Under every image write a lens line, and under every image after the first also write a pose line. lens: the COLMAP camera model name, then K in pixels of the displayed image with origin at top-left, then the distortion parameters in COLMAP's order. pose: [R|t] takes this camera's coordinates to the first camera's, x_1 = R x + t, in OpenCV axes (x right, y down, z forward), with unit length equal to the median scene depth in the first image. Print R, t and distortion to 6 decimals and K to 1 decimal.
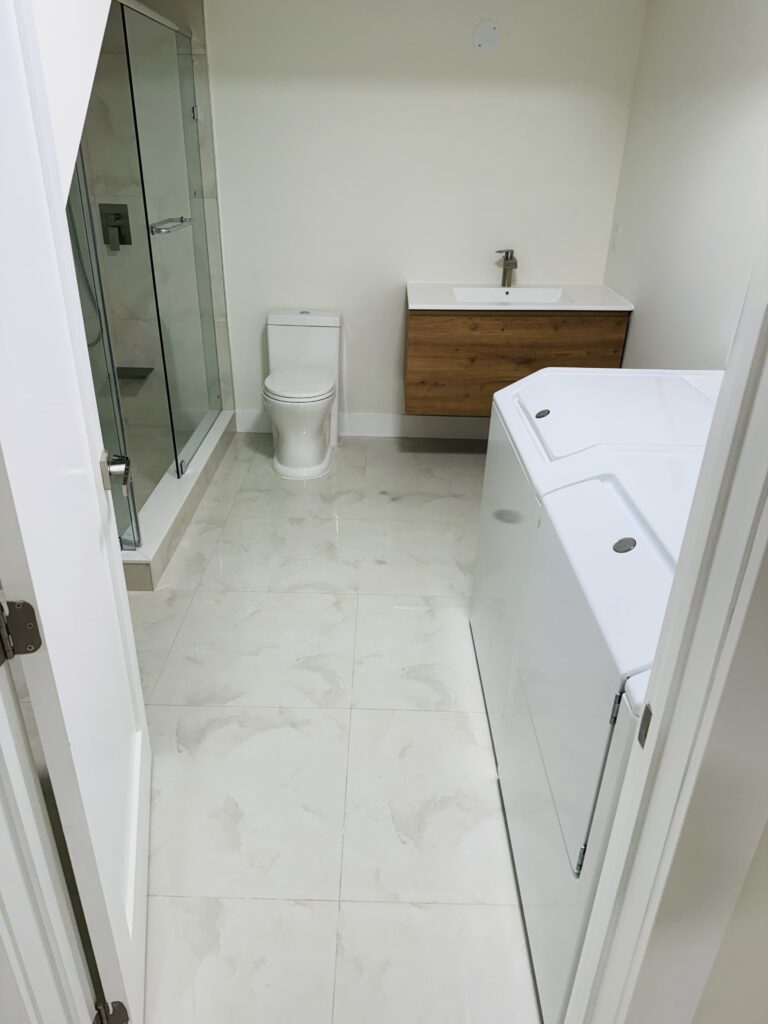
lens RADIAL K [[725.4, 0, 384.0], [0, 725.4, 512.0], [0, 0, 1]] dist [-0.001154, -0.003687]
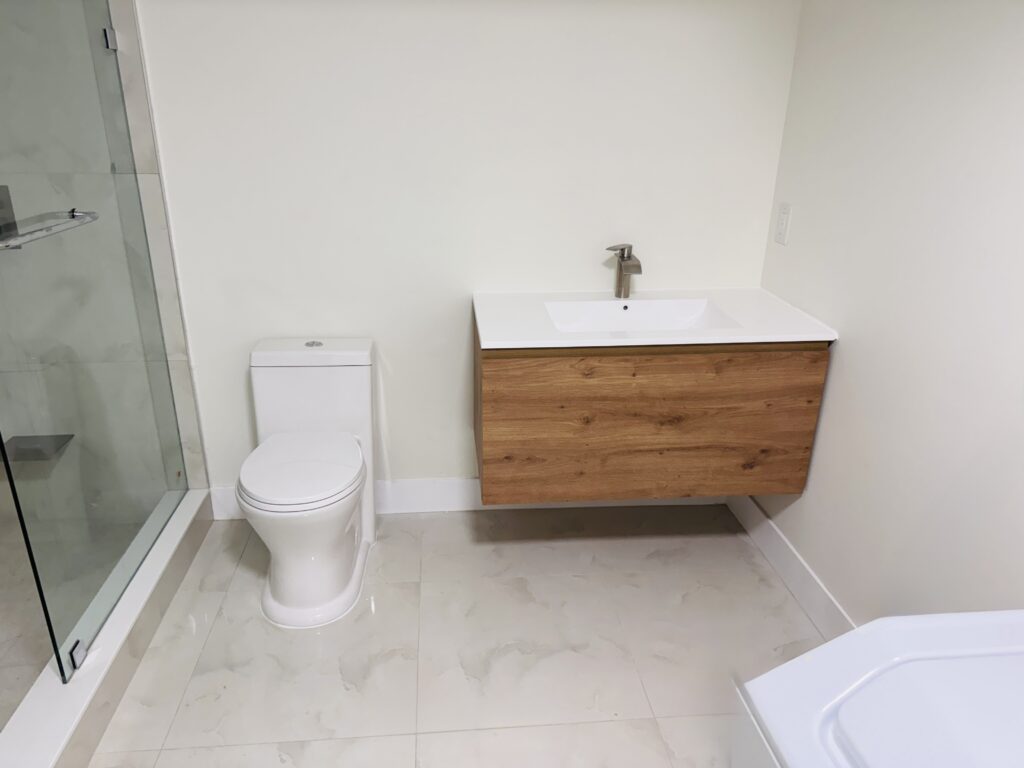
lens RADIAL K [[639.5, 0, 529.6], [0, 639.5, 335.4], [0, 0, 1]] dist [0.043923, -0.072198]
pose [[0.989324, -0.043171, 0.139189, -0.000255], [0.061801, 0.989263, -0.132435, -0.207152], [-0.131977, 0.139623, 0.981370, 0.445470]]
